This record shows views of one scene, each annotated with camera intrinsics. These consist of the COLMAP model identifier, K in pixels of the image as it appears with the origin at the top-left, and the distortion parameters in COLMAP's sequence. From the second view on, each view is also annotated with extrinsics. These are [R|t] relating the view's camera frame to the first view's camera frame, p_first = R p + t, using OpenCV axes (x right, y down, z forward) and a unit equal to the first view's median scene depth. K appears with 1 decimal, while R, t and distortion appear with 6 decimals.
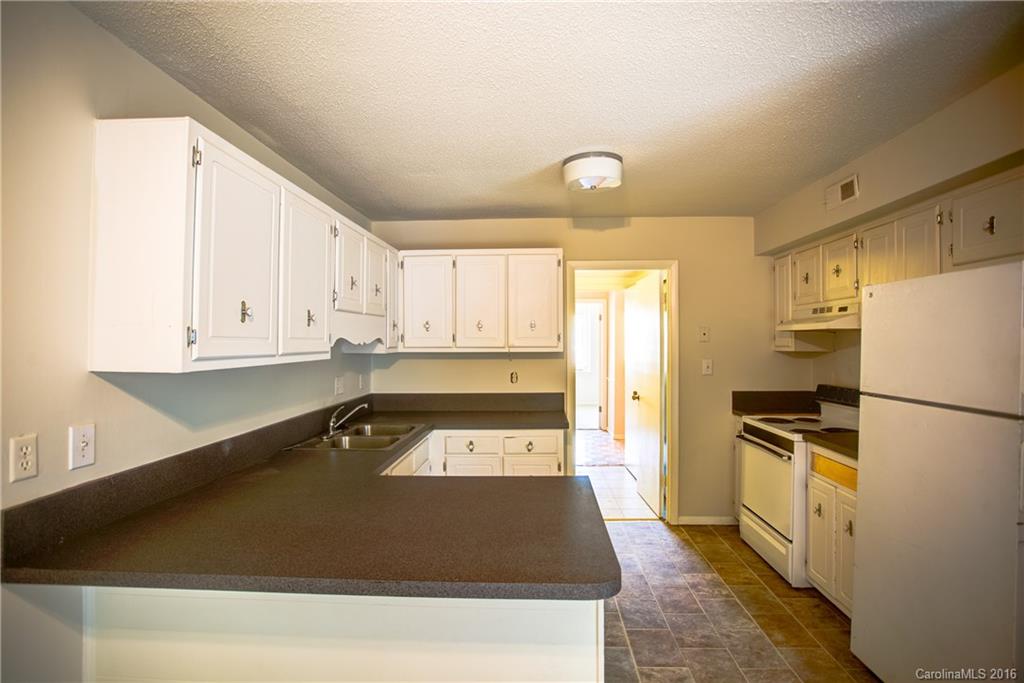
lens RADIAL K [[499.3, 0, 514.1], [0, 499.3, 338.0], [0, 0, 1]] dist [-0.051896, 0.019995]
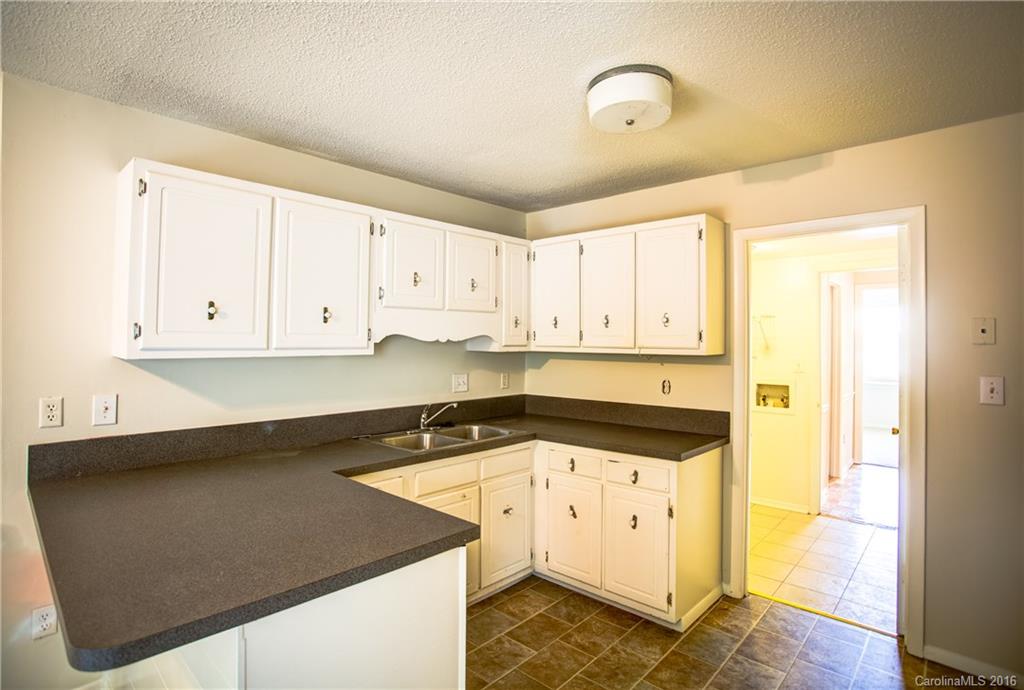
lens RADIAL K [[526.9, 0, 504.4], [0, 526.9, 327.4], [0, 0, 1]] dist [-0.025514, 0.001062]
pose [[0.773360, -0.005660, -0.633942, 0.389851], [-0.007077, 0.999821, -0.017560, 0.002466], [0.633928, 0.018066, 0.773181, 0.241558]]
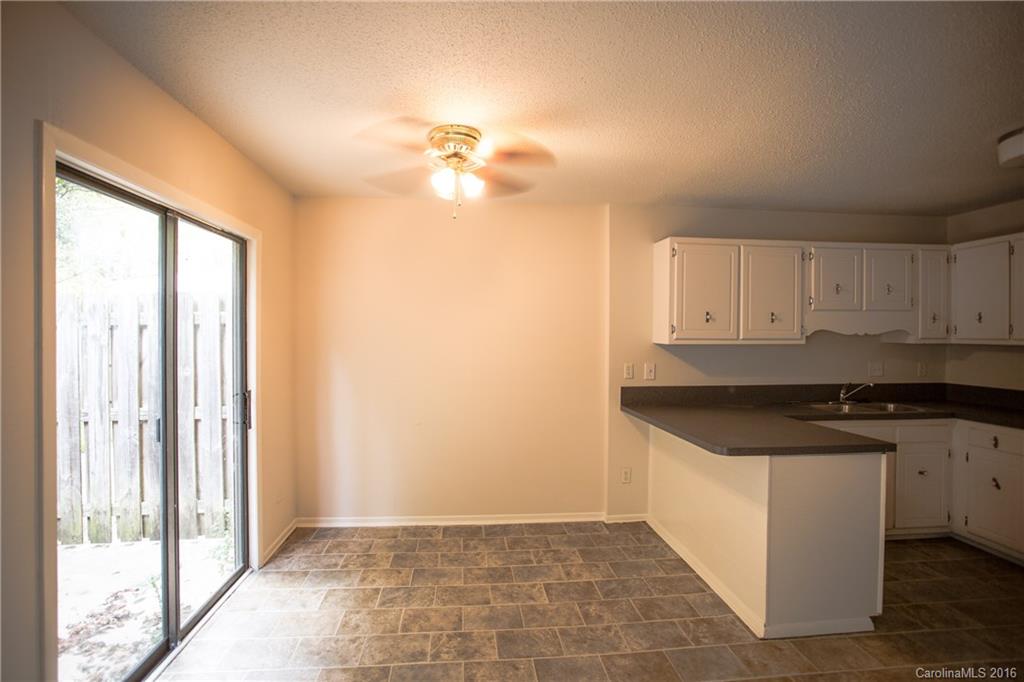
lens RADIAL K [[499.3, 0, 511.6], [0, 499.3, 339.1], [0, 0, 1]] dist [-0.051896, 0.019995]
pose [[0.172771, 0.015148, -0.984846, 0.673272], [0.001675, 0.999876, 0.015673, 0.002634], [0.984961, -0.004358, 0.172724, -0.080868]]
